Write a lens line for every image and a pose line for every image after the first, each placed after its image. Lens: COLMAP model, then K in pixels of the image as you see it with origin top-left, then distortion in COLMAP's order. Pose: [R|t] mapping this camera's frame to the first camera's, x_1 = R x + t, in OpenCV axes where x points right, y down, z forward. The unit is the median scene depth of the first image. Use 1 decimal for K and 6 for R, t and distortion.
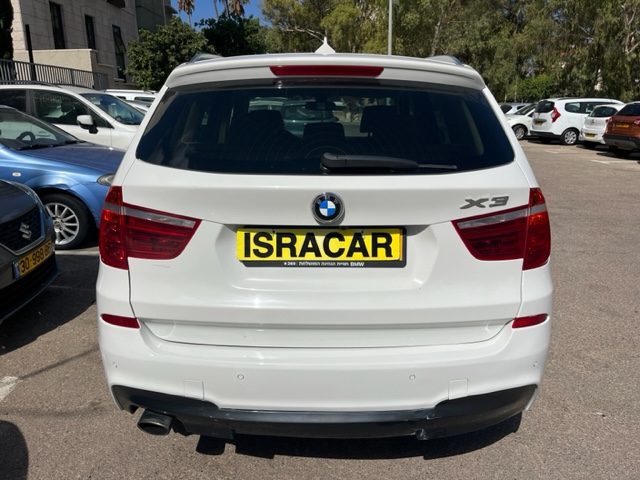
lens RADIAL K [[487.2, 0, 313.7], [0, 487.2, 228.7], [0, 0, 1]] dist [0.077370, -0.104573]
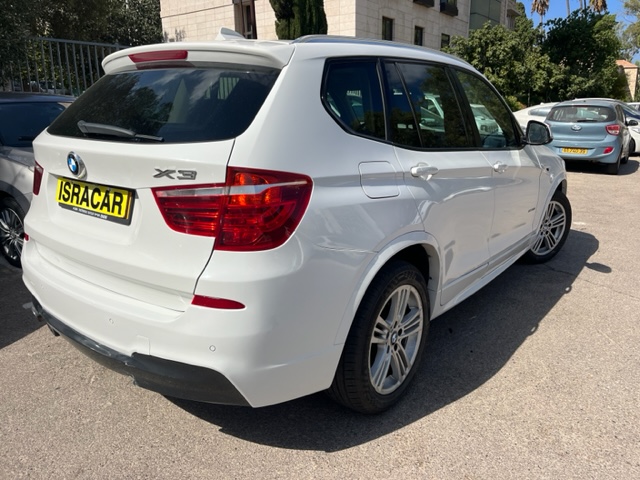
lens RADIAL K [[487.1, 0, 321.5], [0, 487.1, 220.6], [0, 0, 1]] dist [0.071658, -0.111518]
pose [[0.796425, 0.143452, -0.587476, 1.198861], [-0.157637, 0.987119, 0.027335, -0.033298], [0.583830, 0.070837, 0.808780, 0.344638]]
